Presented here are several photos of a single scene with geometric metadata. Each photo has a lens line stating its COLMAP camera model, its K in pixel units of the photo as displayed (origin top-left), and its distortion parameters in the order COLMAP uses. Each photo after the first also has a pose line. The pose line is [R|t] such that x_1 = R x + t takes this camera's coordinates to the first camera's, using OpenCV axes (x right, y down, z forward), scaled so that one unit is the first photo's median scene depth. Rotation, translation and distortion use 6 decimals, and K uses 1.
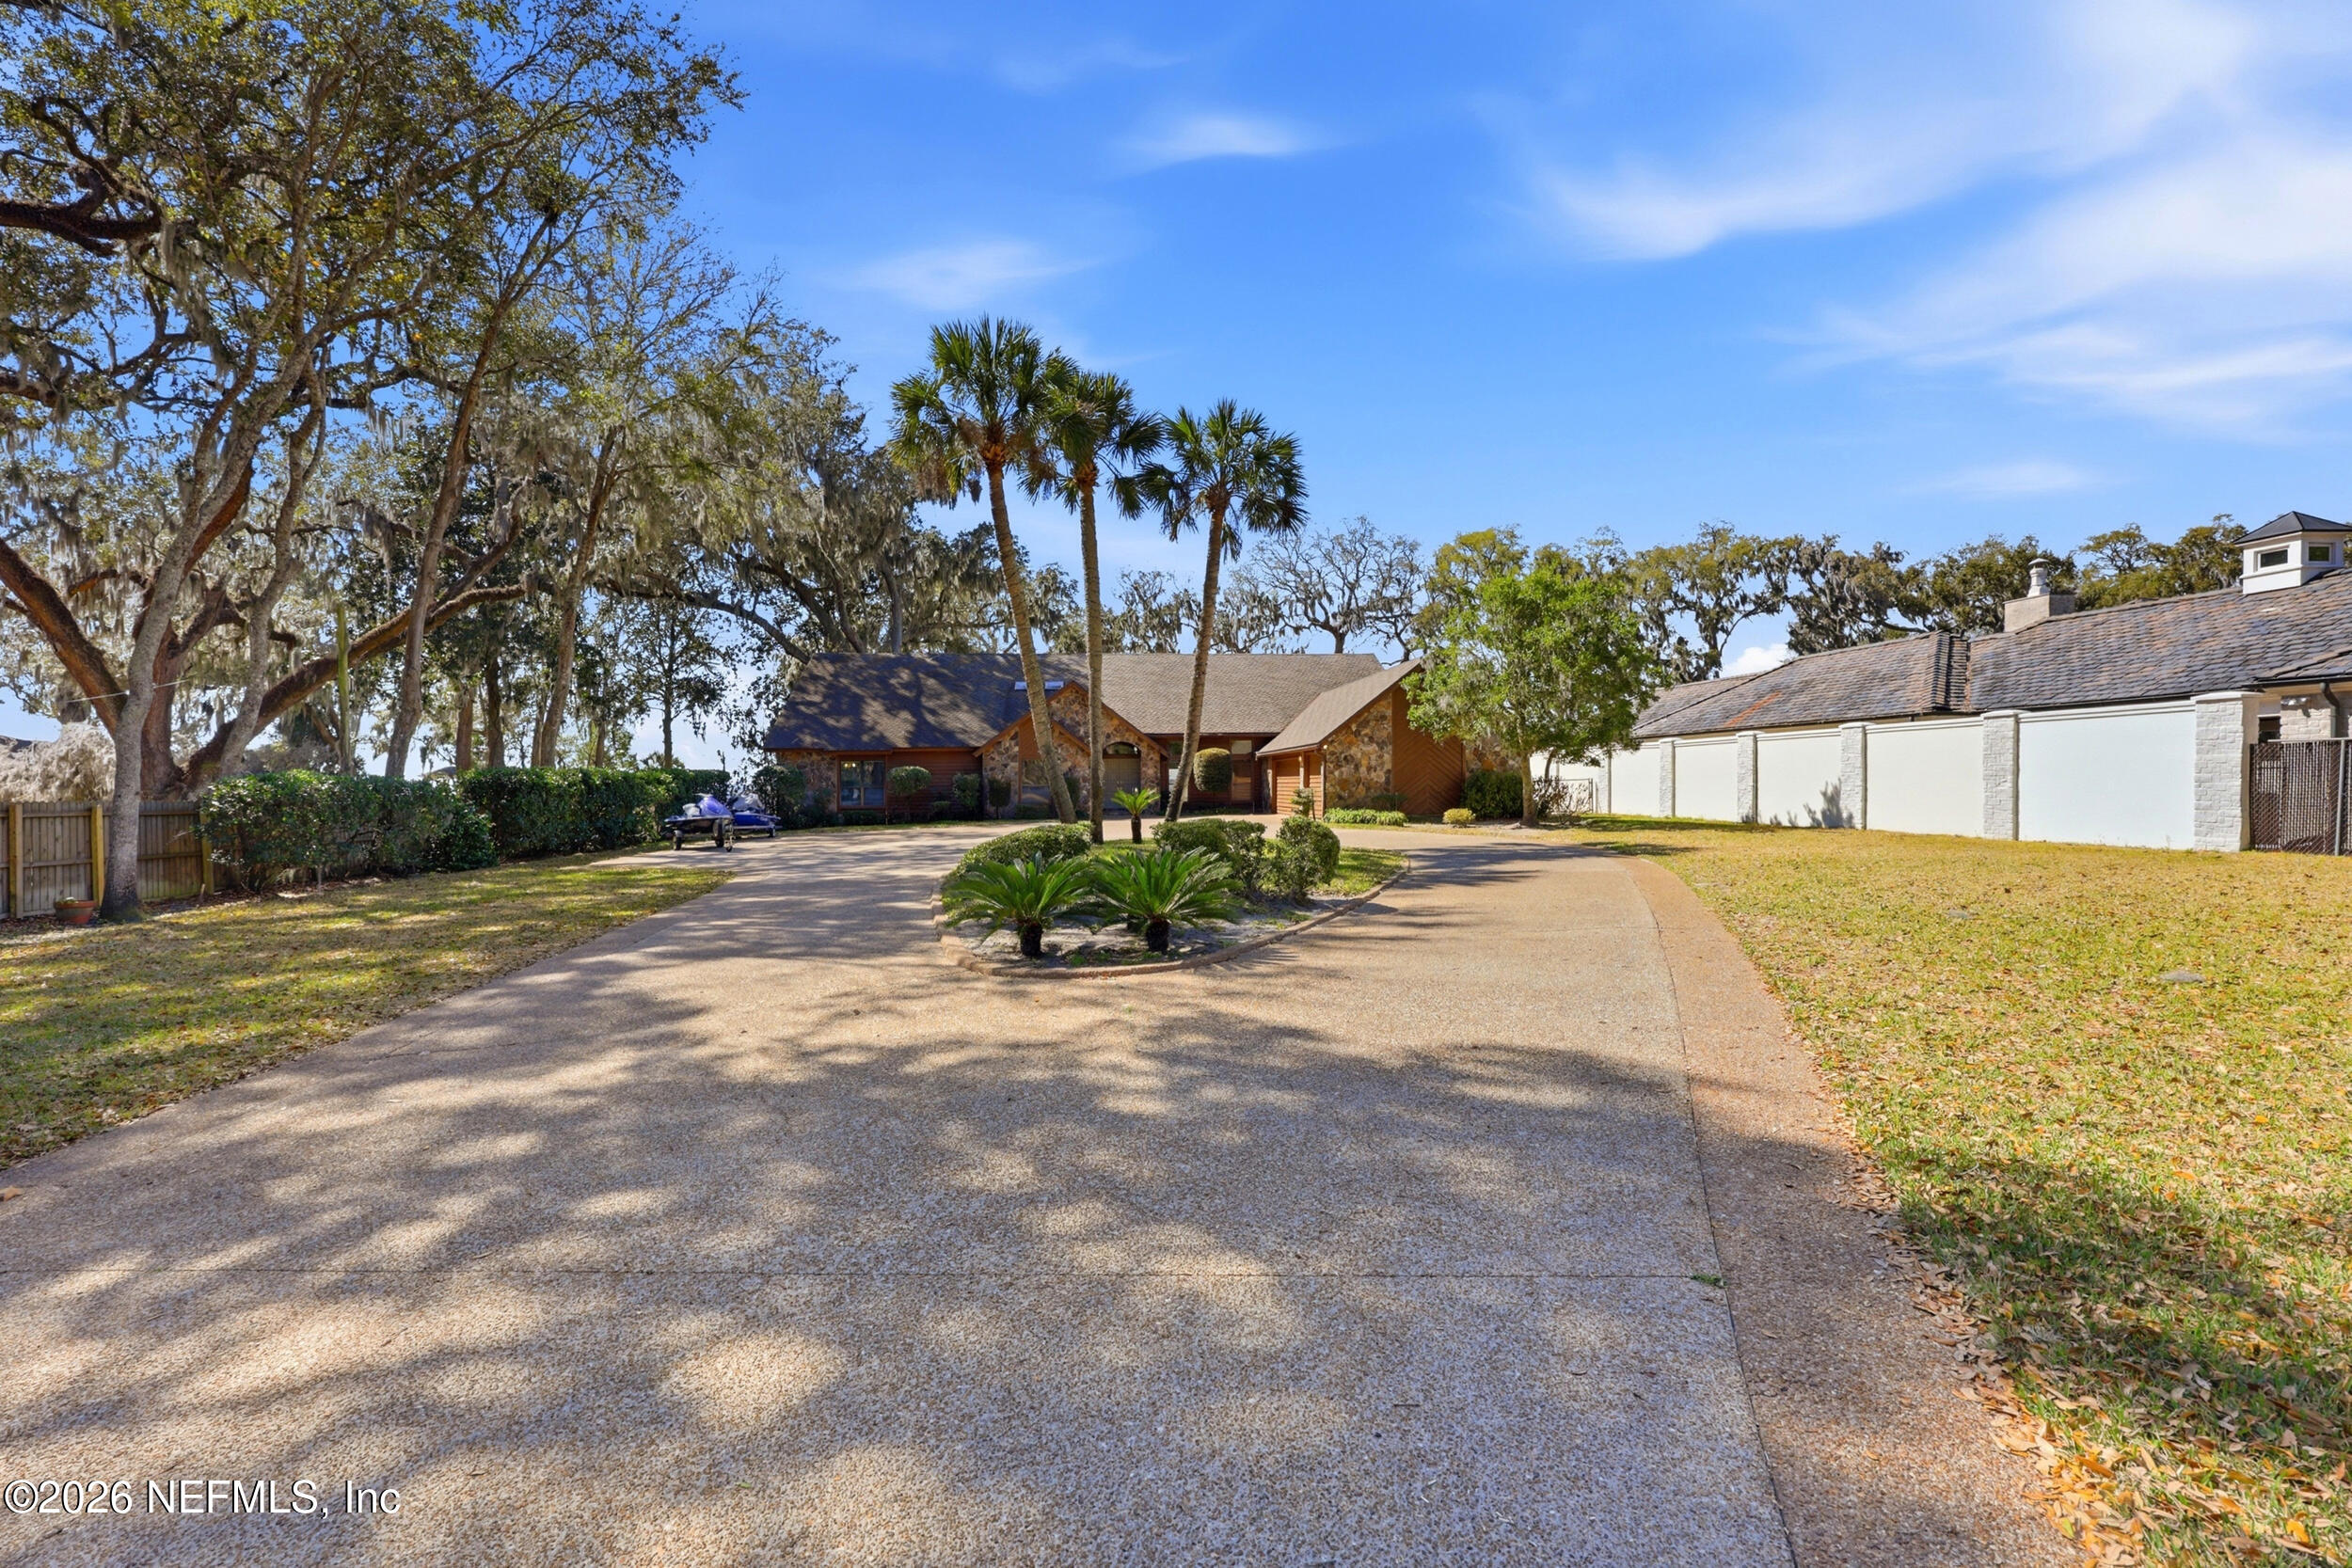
lens RADIAL K [[951.4, 0, 1143.1], [0, 951.4, 789.9], [0, 0, 1]] dist [-0.002029, 0.000878]
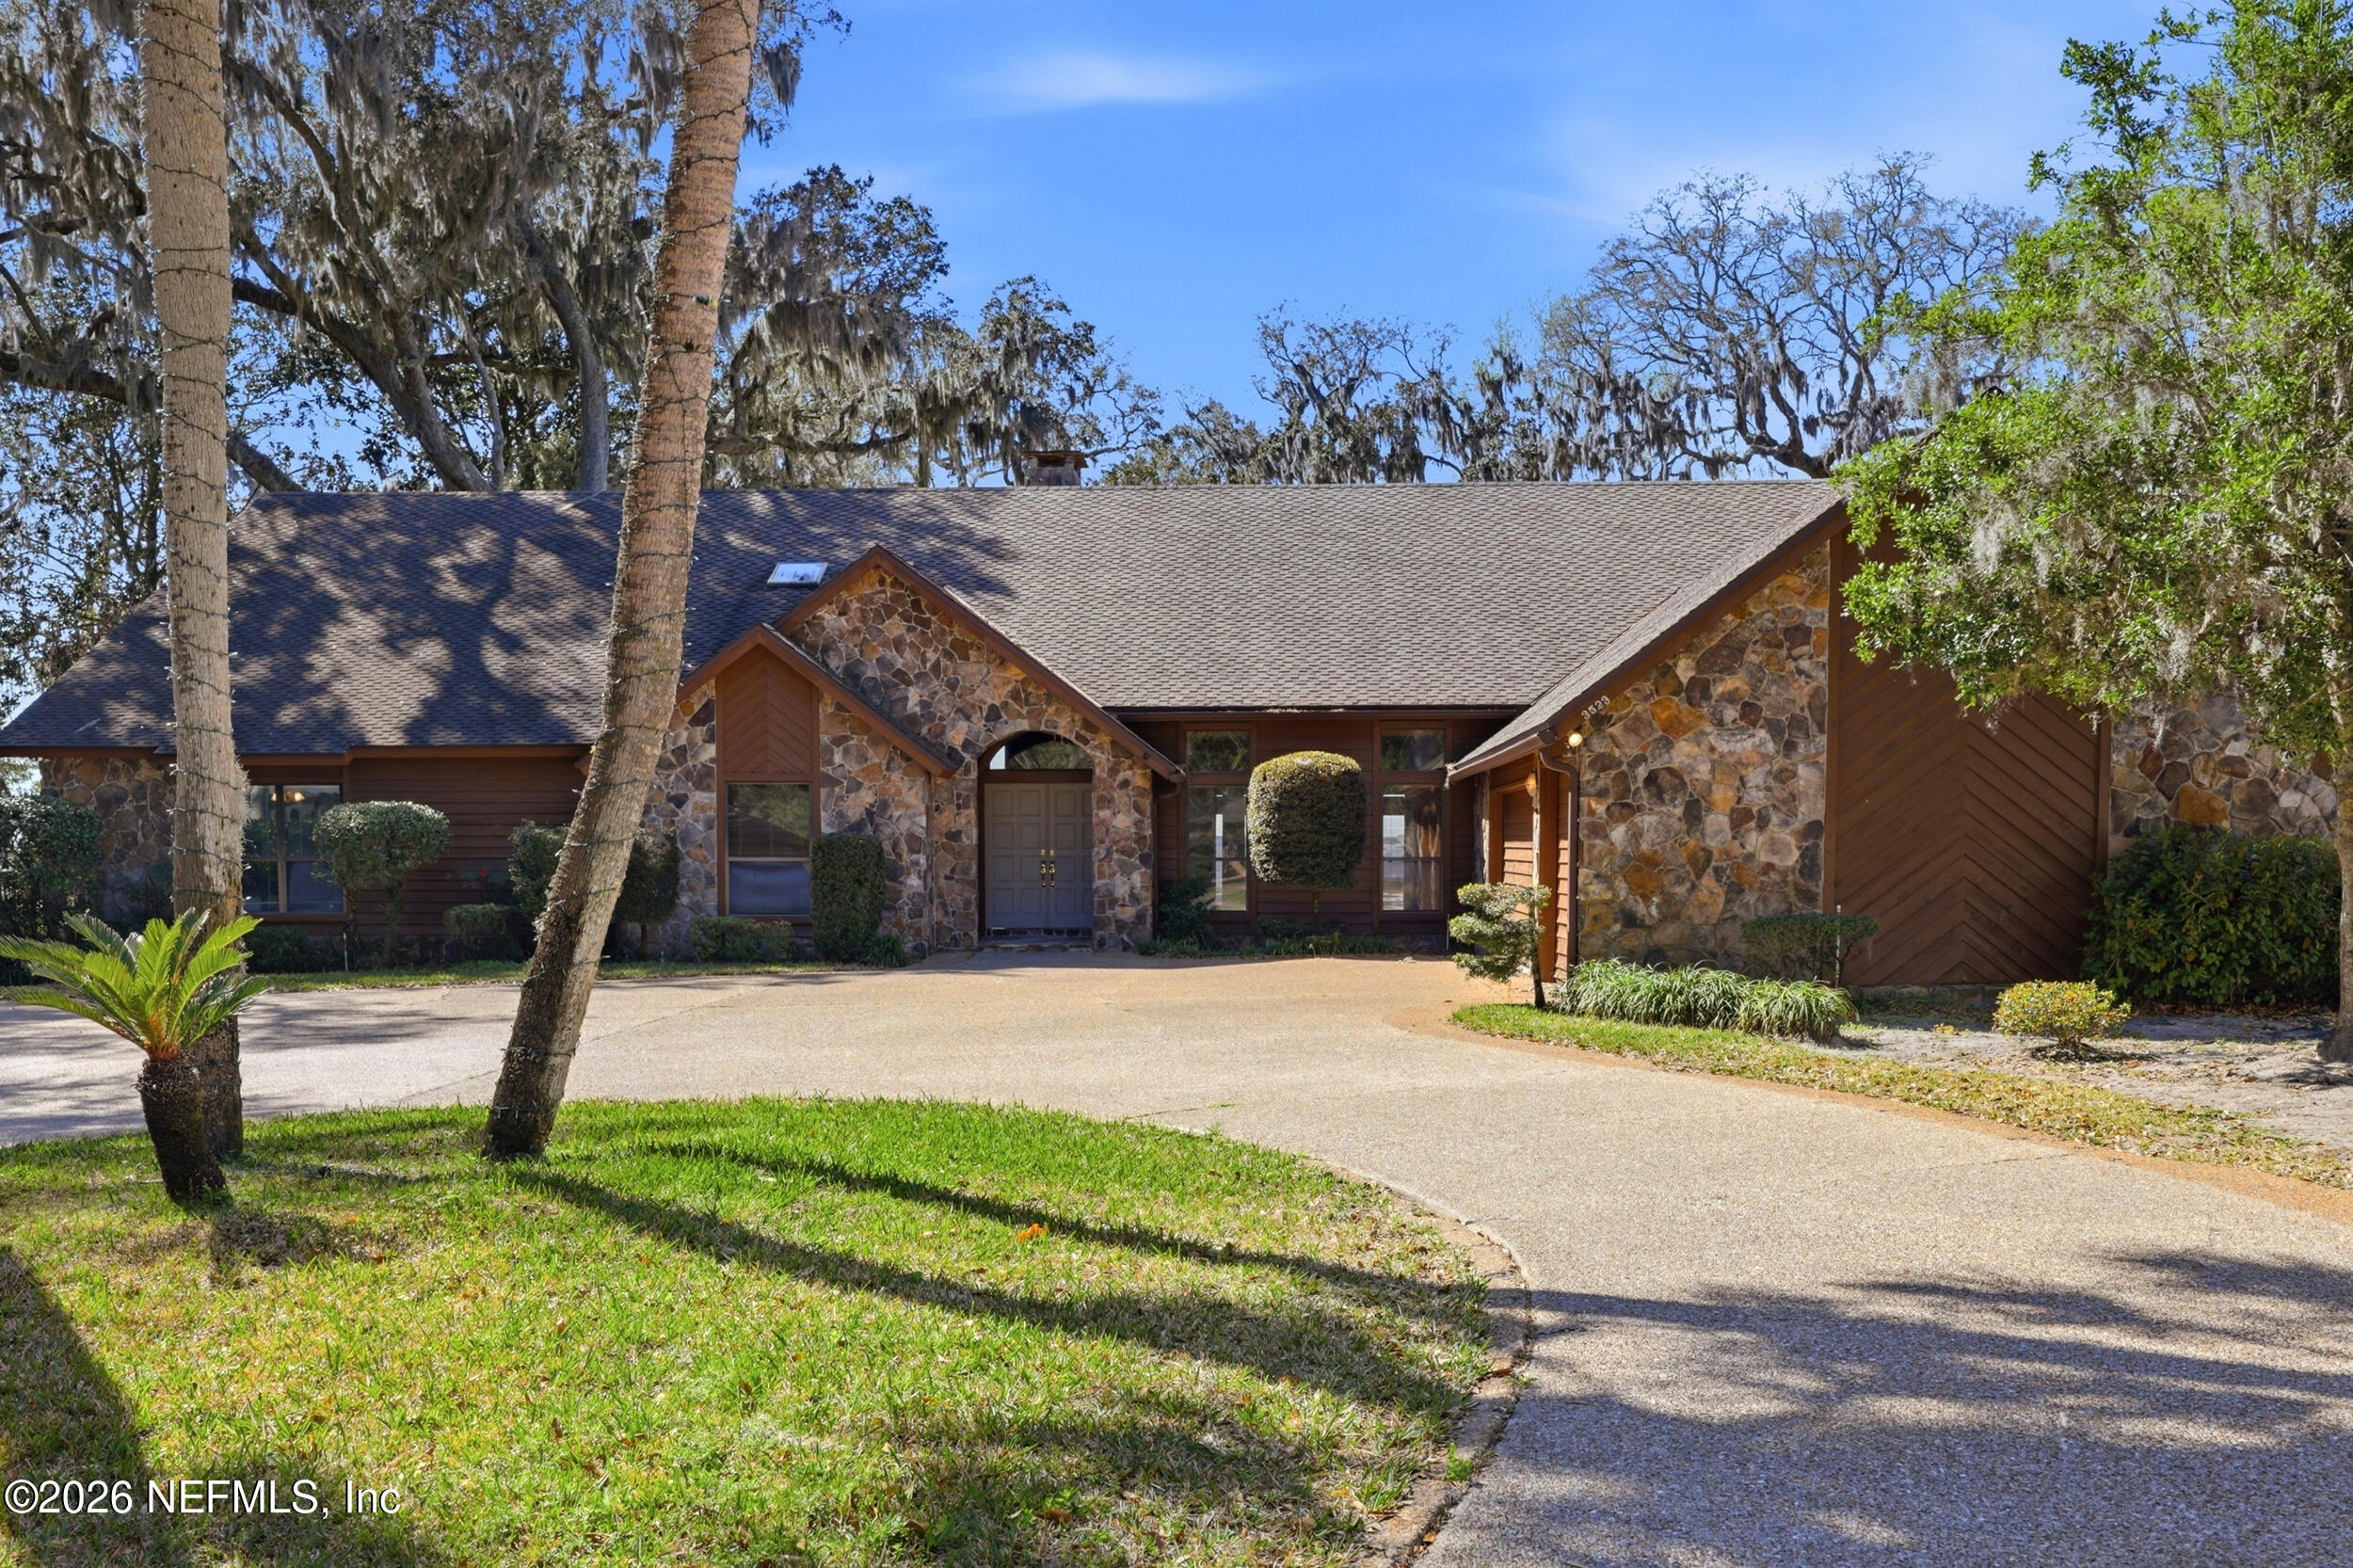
lens RADIAL K [[2073.6, 0, 1150.7], [0, 2073.6, 936.8], [0, 0, 1]] dist [-0.027939, 0.043323]
pose [[0.990853, 0.019093, -0.133585, 0.114265], [-0.014758, 0.999334, 0.033369, -0.004386], [0.134133, -0.031092, 0.990475, 0.293757]]
